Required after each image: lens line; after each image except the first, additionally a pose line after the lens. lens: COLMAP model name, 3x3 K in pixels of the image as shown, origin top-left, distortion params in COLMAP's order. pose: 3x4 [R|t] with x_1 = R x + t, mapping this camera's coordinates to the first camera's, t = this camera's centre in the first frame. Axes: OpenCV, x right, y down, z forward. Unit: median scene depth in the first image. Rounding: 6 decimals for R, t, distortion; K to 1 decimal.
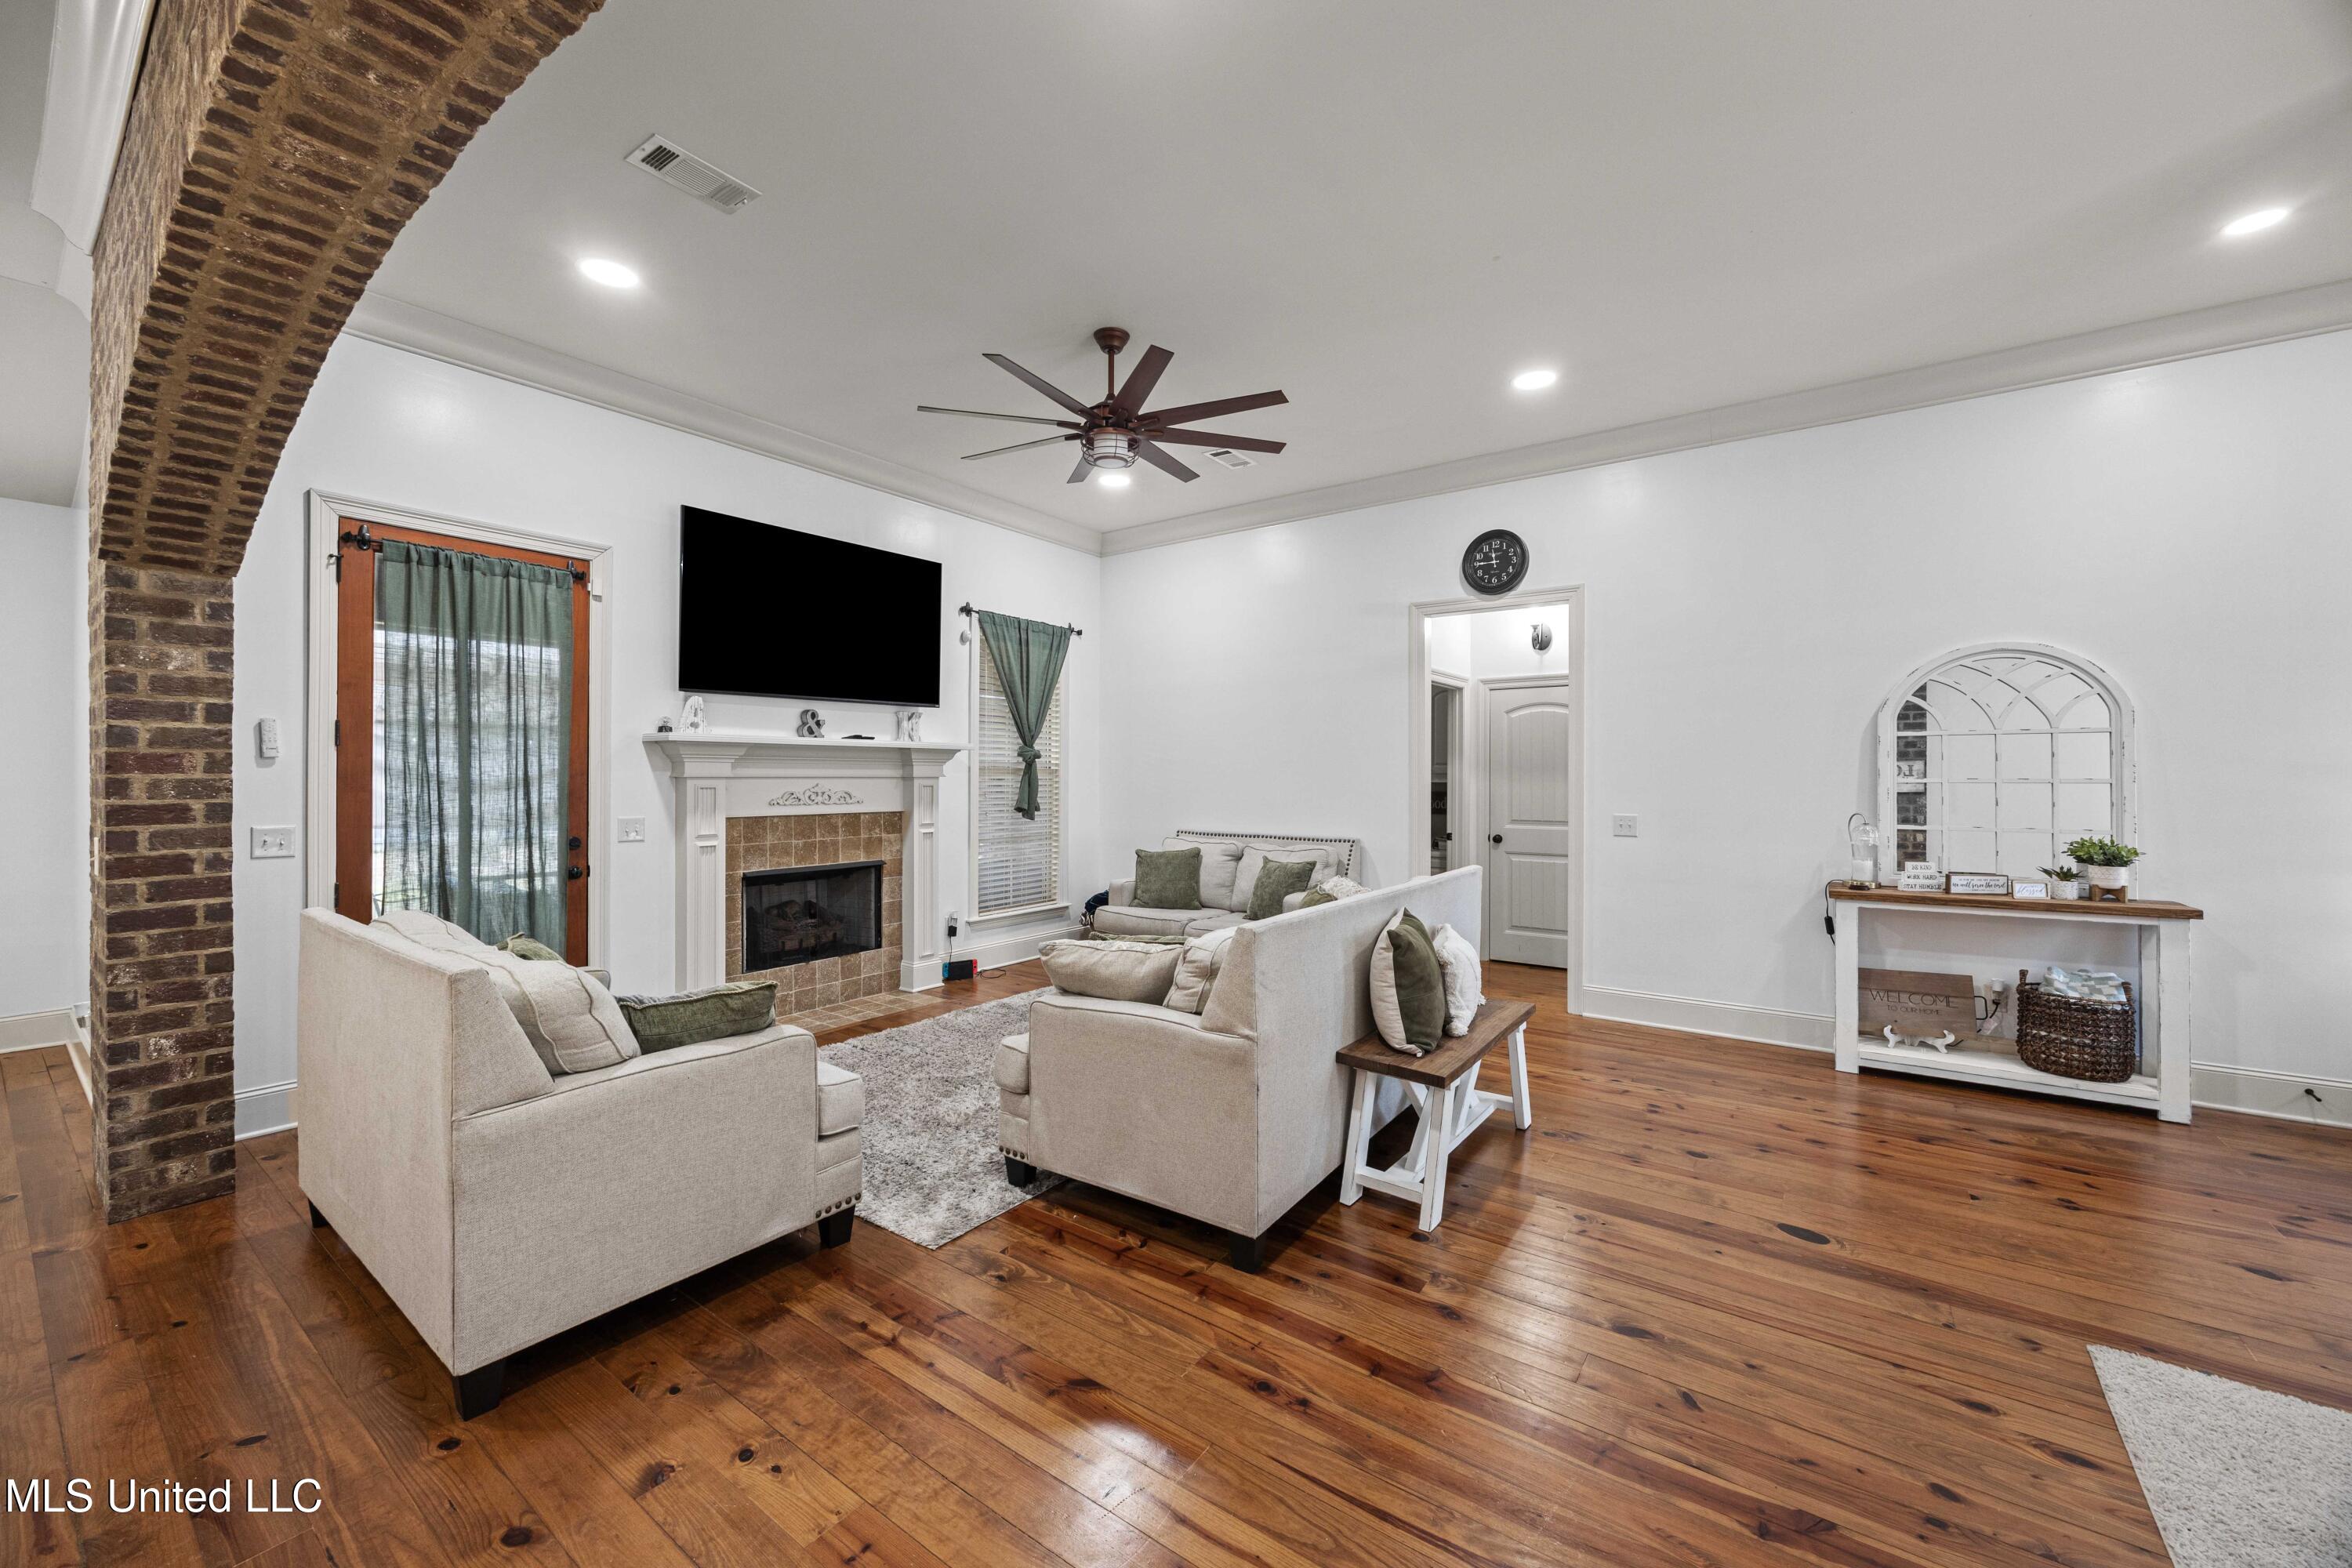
lens RADIAL K [[900.9, 0, 1178.3], [0, 900.9, 773.1], [0, 0, 1]] dist [-0.001148, -0.000123]
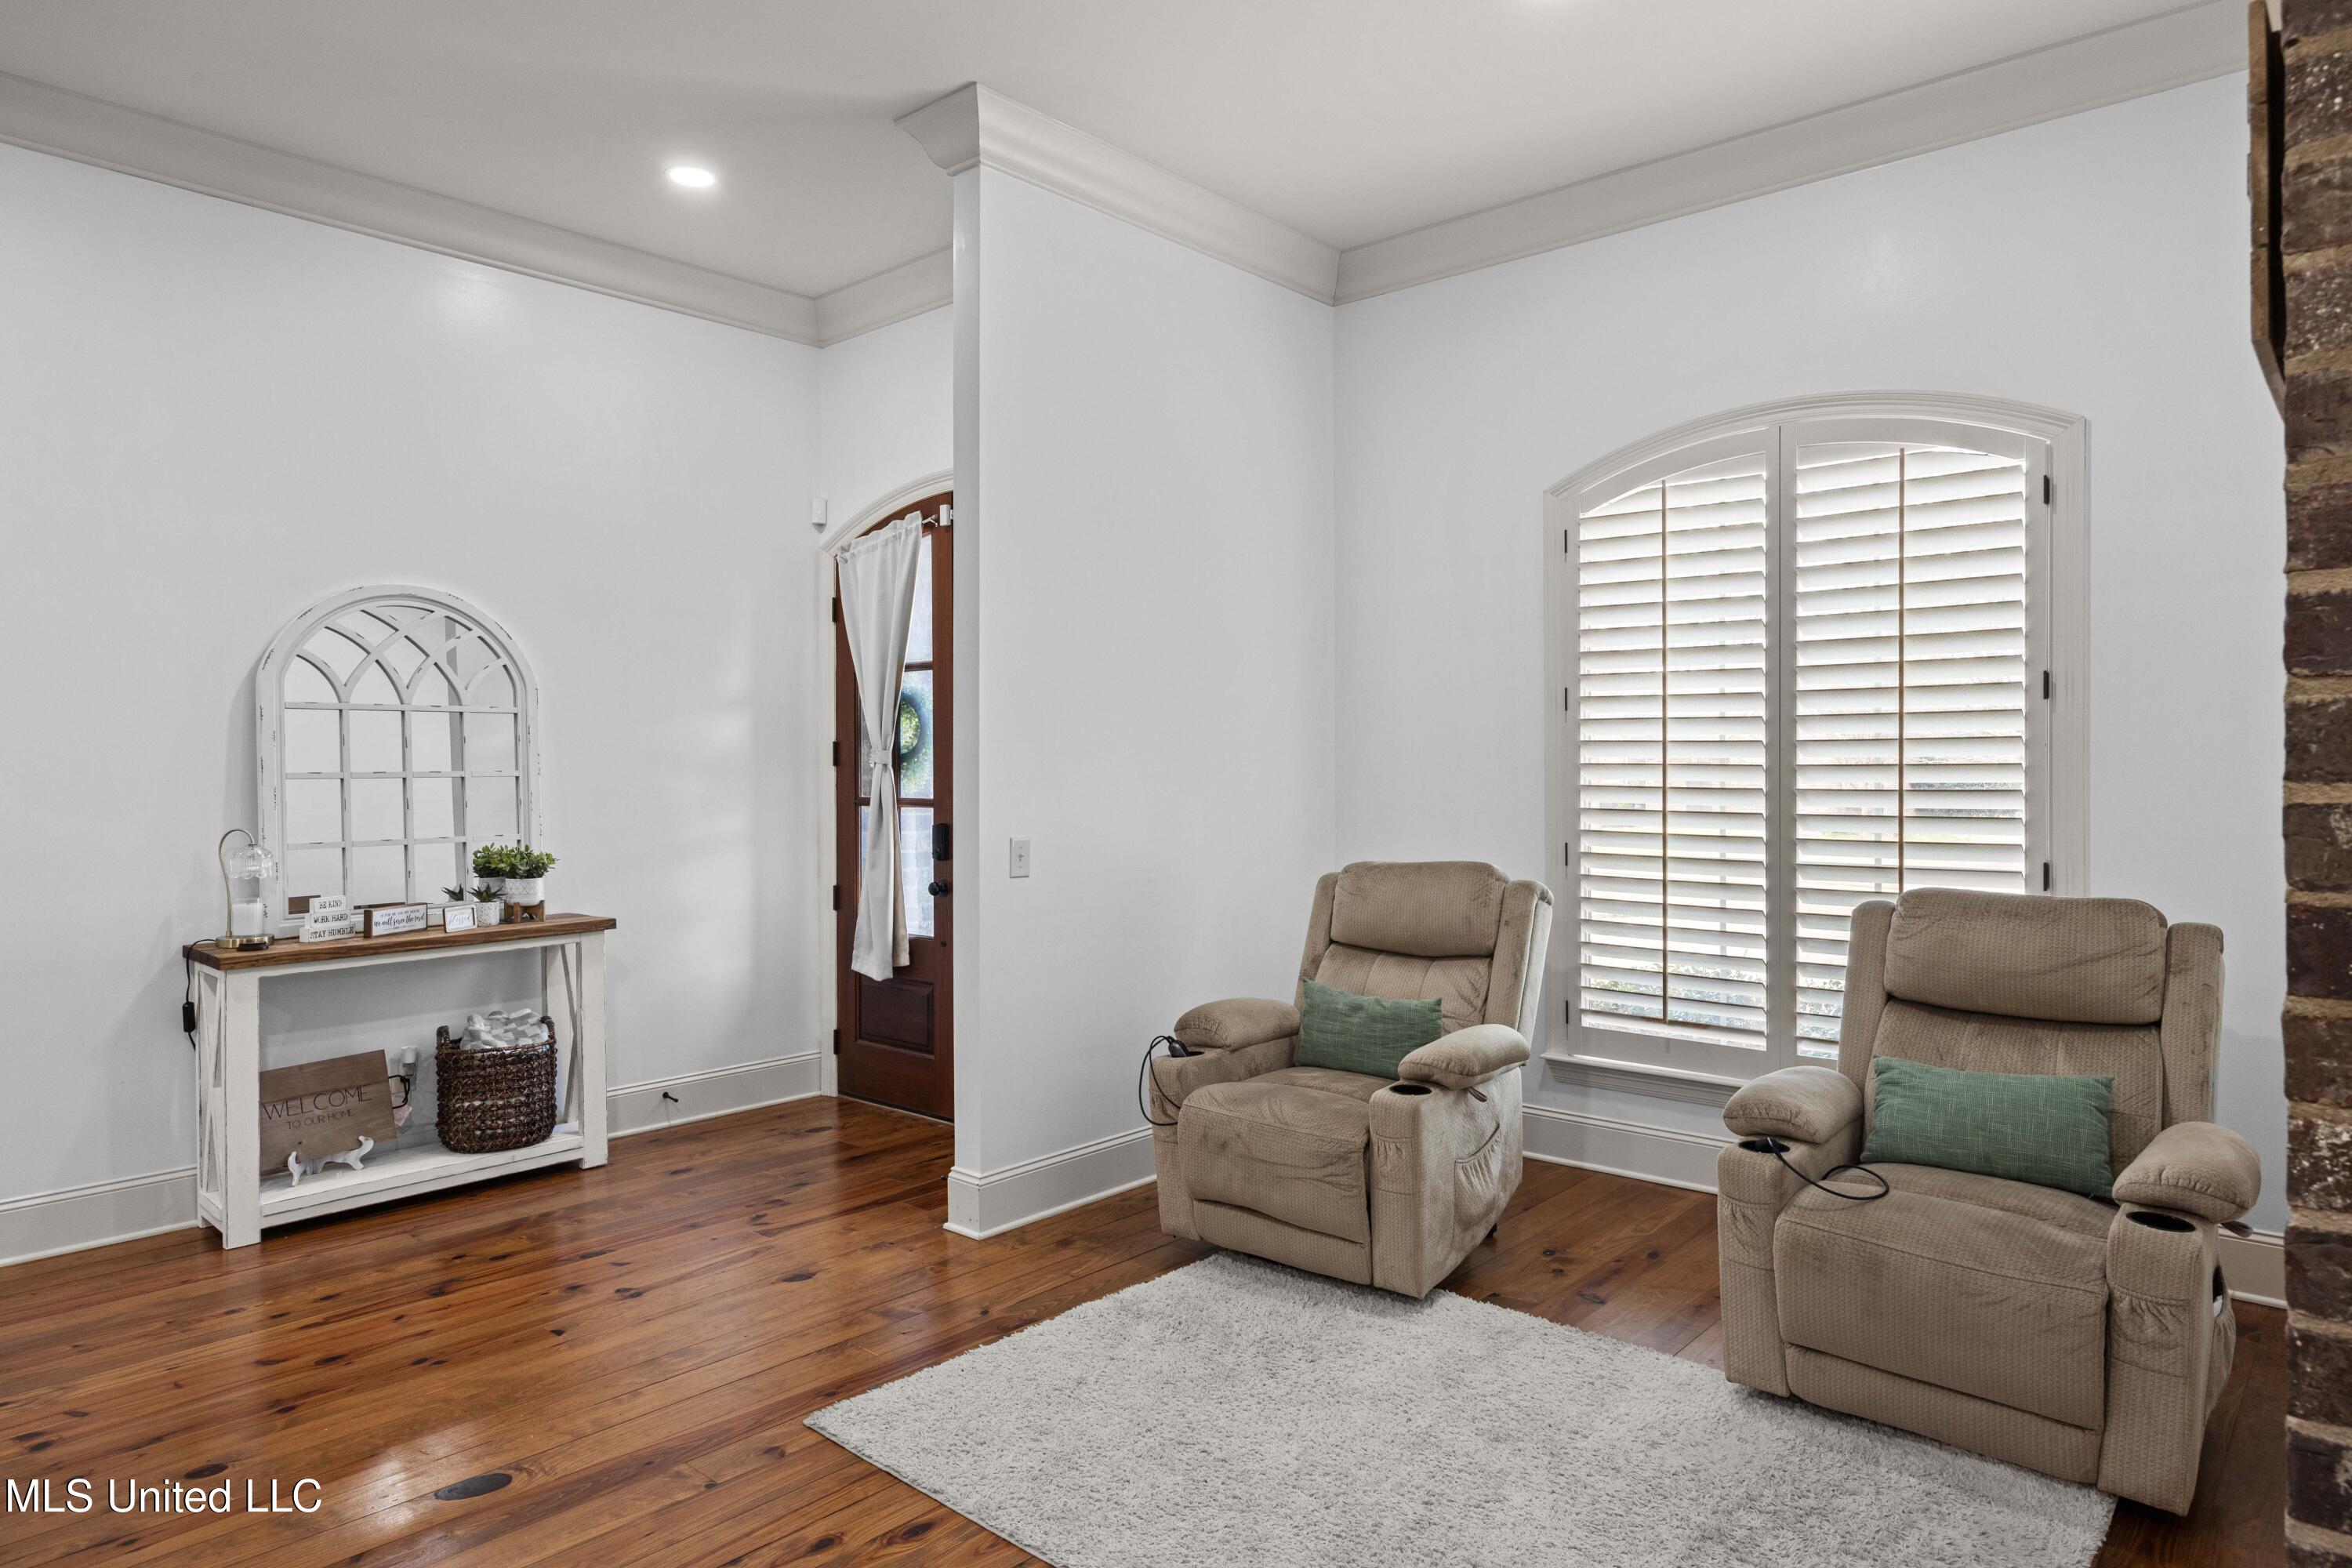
lens RADIAL K [[1412.4, 0, 1183.6], [0, 1412.4, 759.0], [0, 0, 1]] dist [-0.002770, -0.001089]
pose [[0.094229, 0.000178, 0.995551, -0.234375], [0.001408, 0.999999, -0.000312, -0.004167], [-0.995550, 0.001432, 0.094228, 0.370180]]
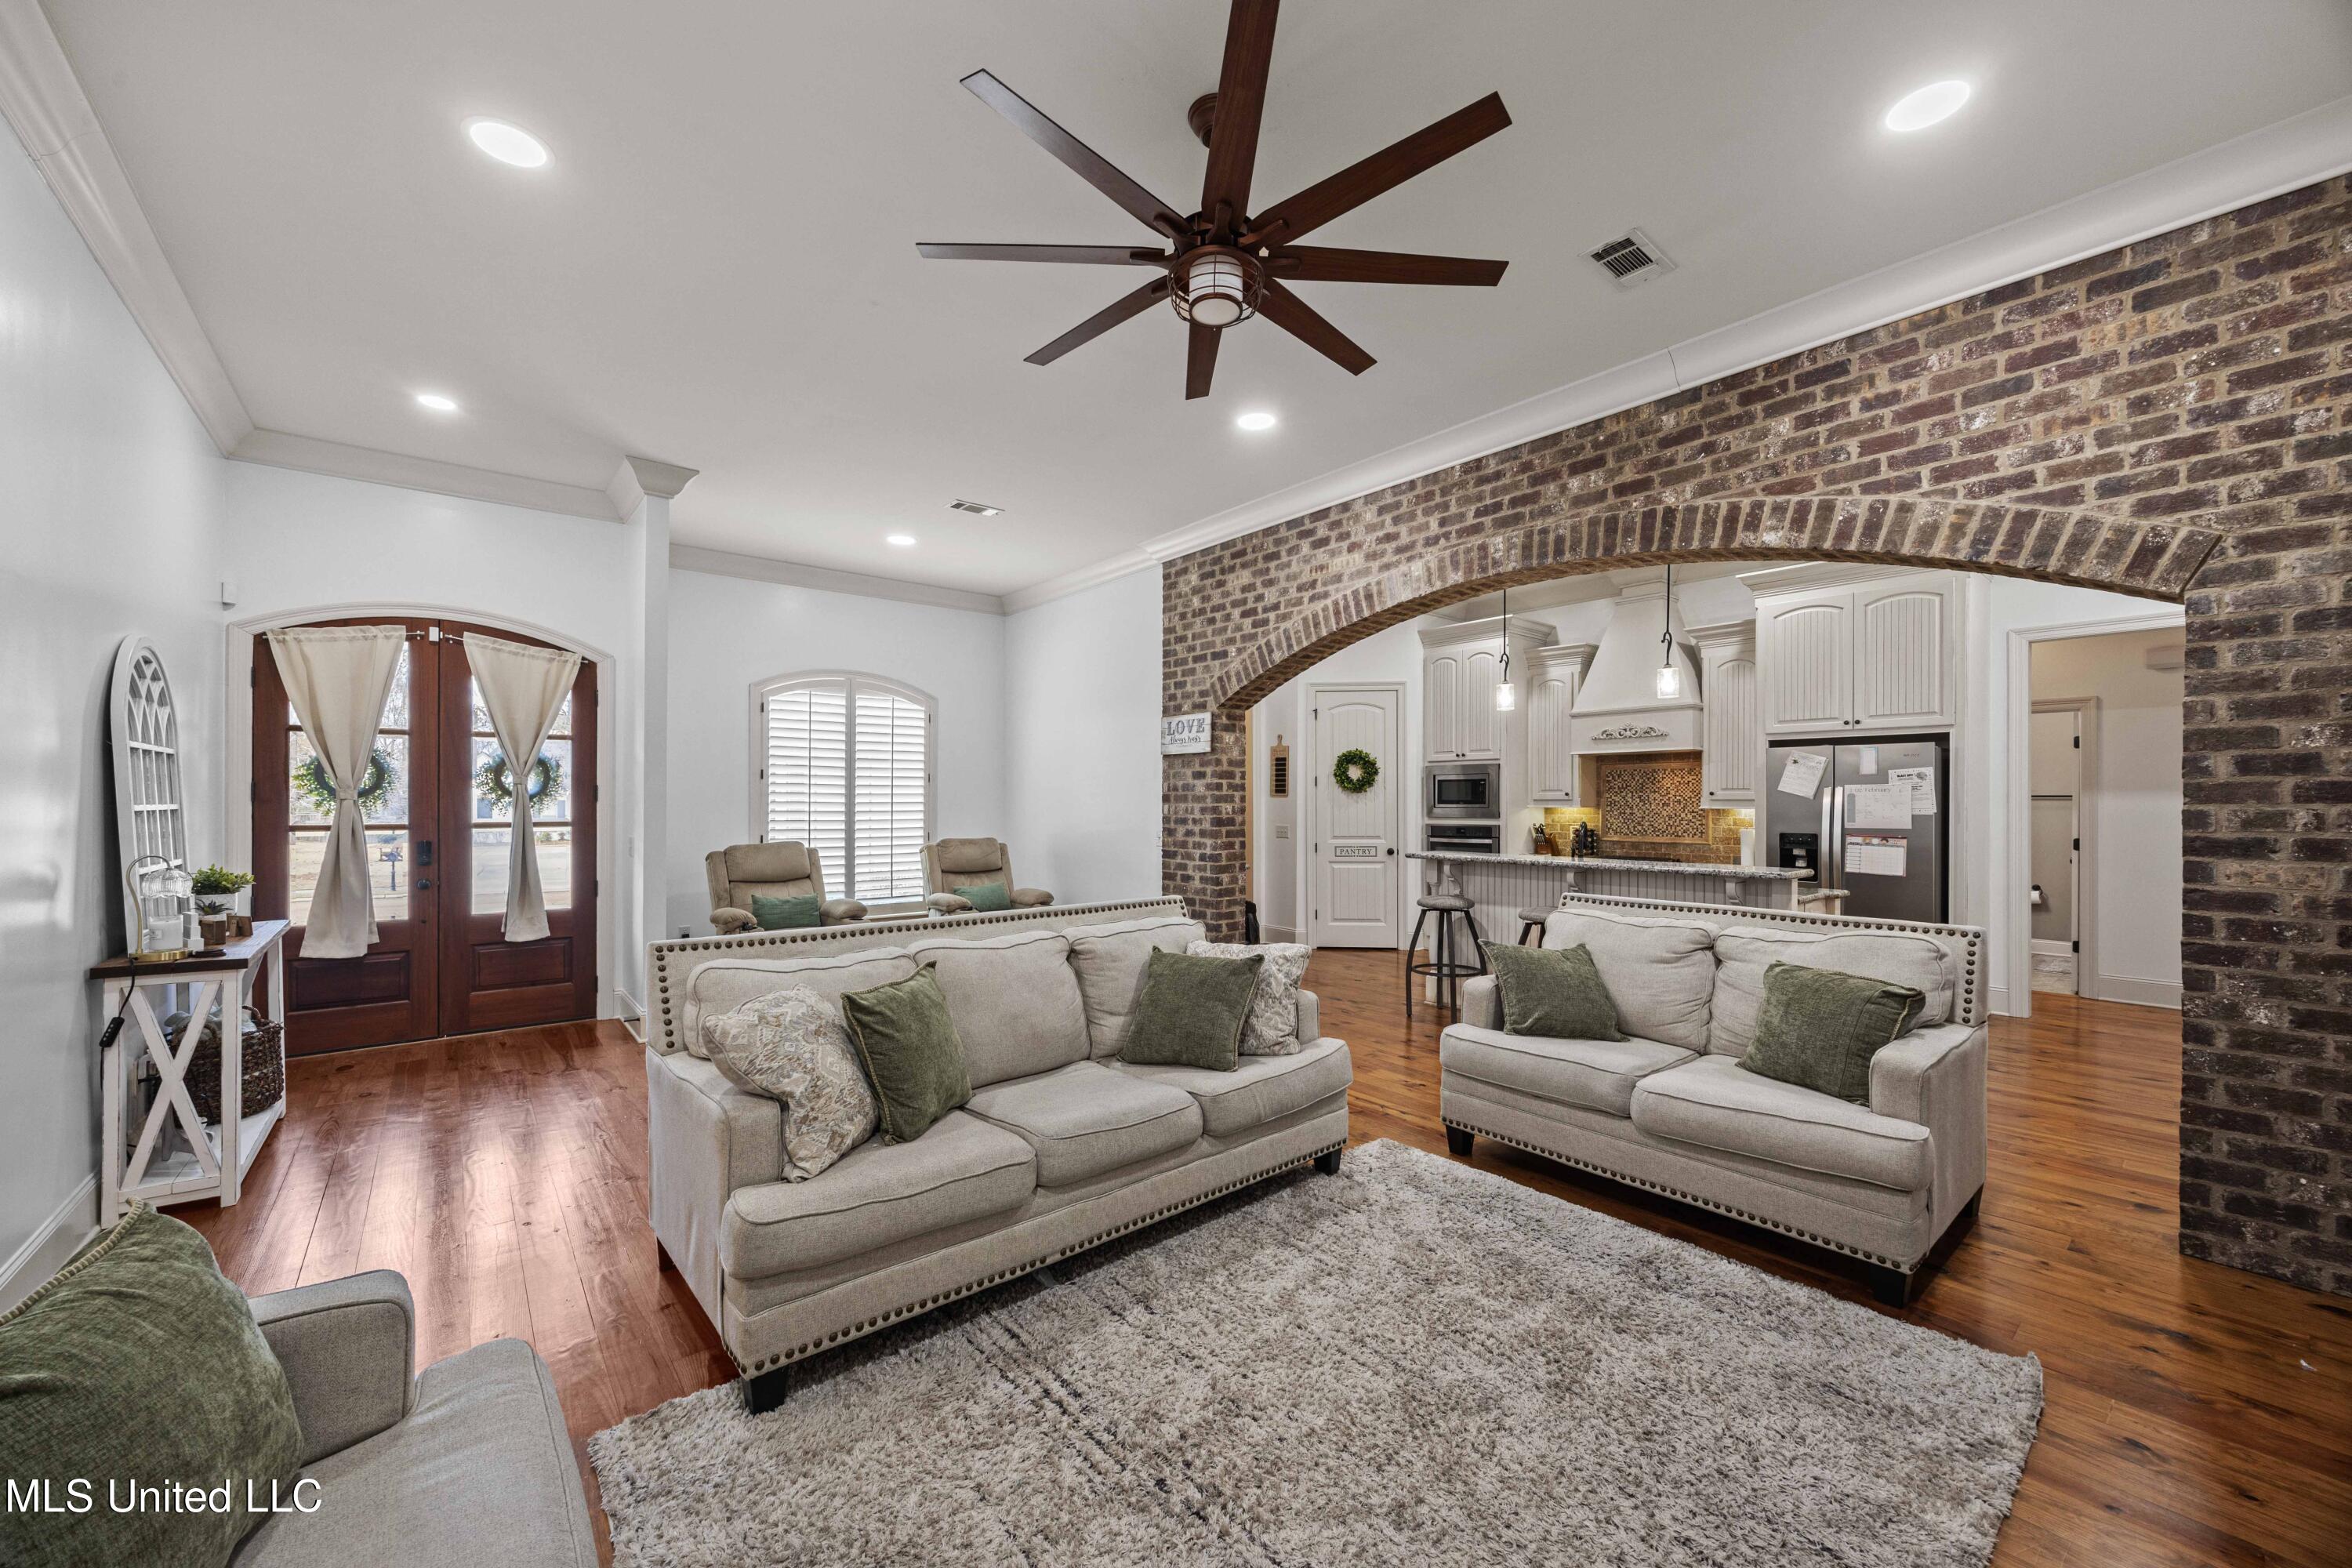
lens RADIAL K [[905.8, 0, 1173.2], [0, 905.8, 802.0], [0, 0, 1]] dist [-0.000954, -0.000132]
pose [[-0.967326, -0.002241, 0.253527, -0.275437], [-0.002844, 0.999994, -0.002010, 0.004149], [-0.253521, -0.002665, -0.967326, 2.181852]]
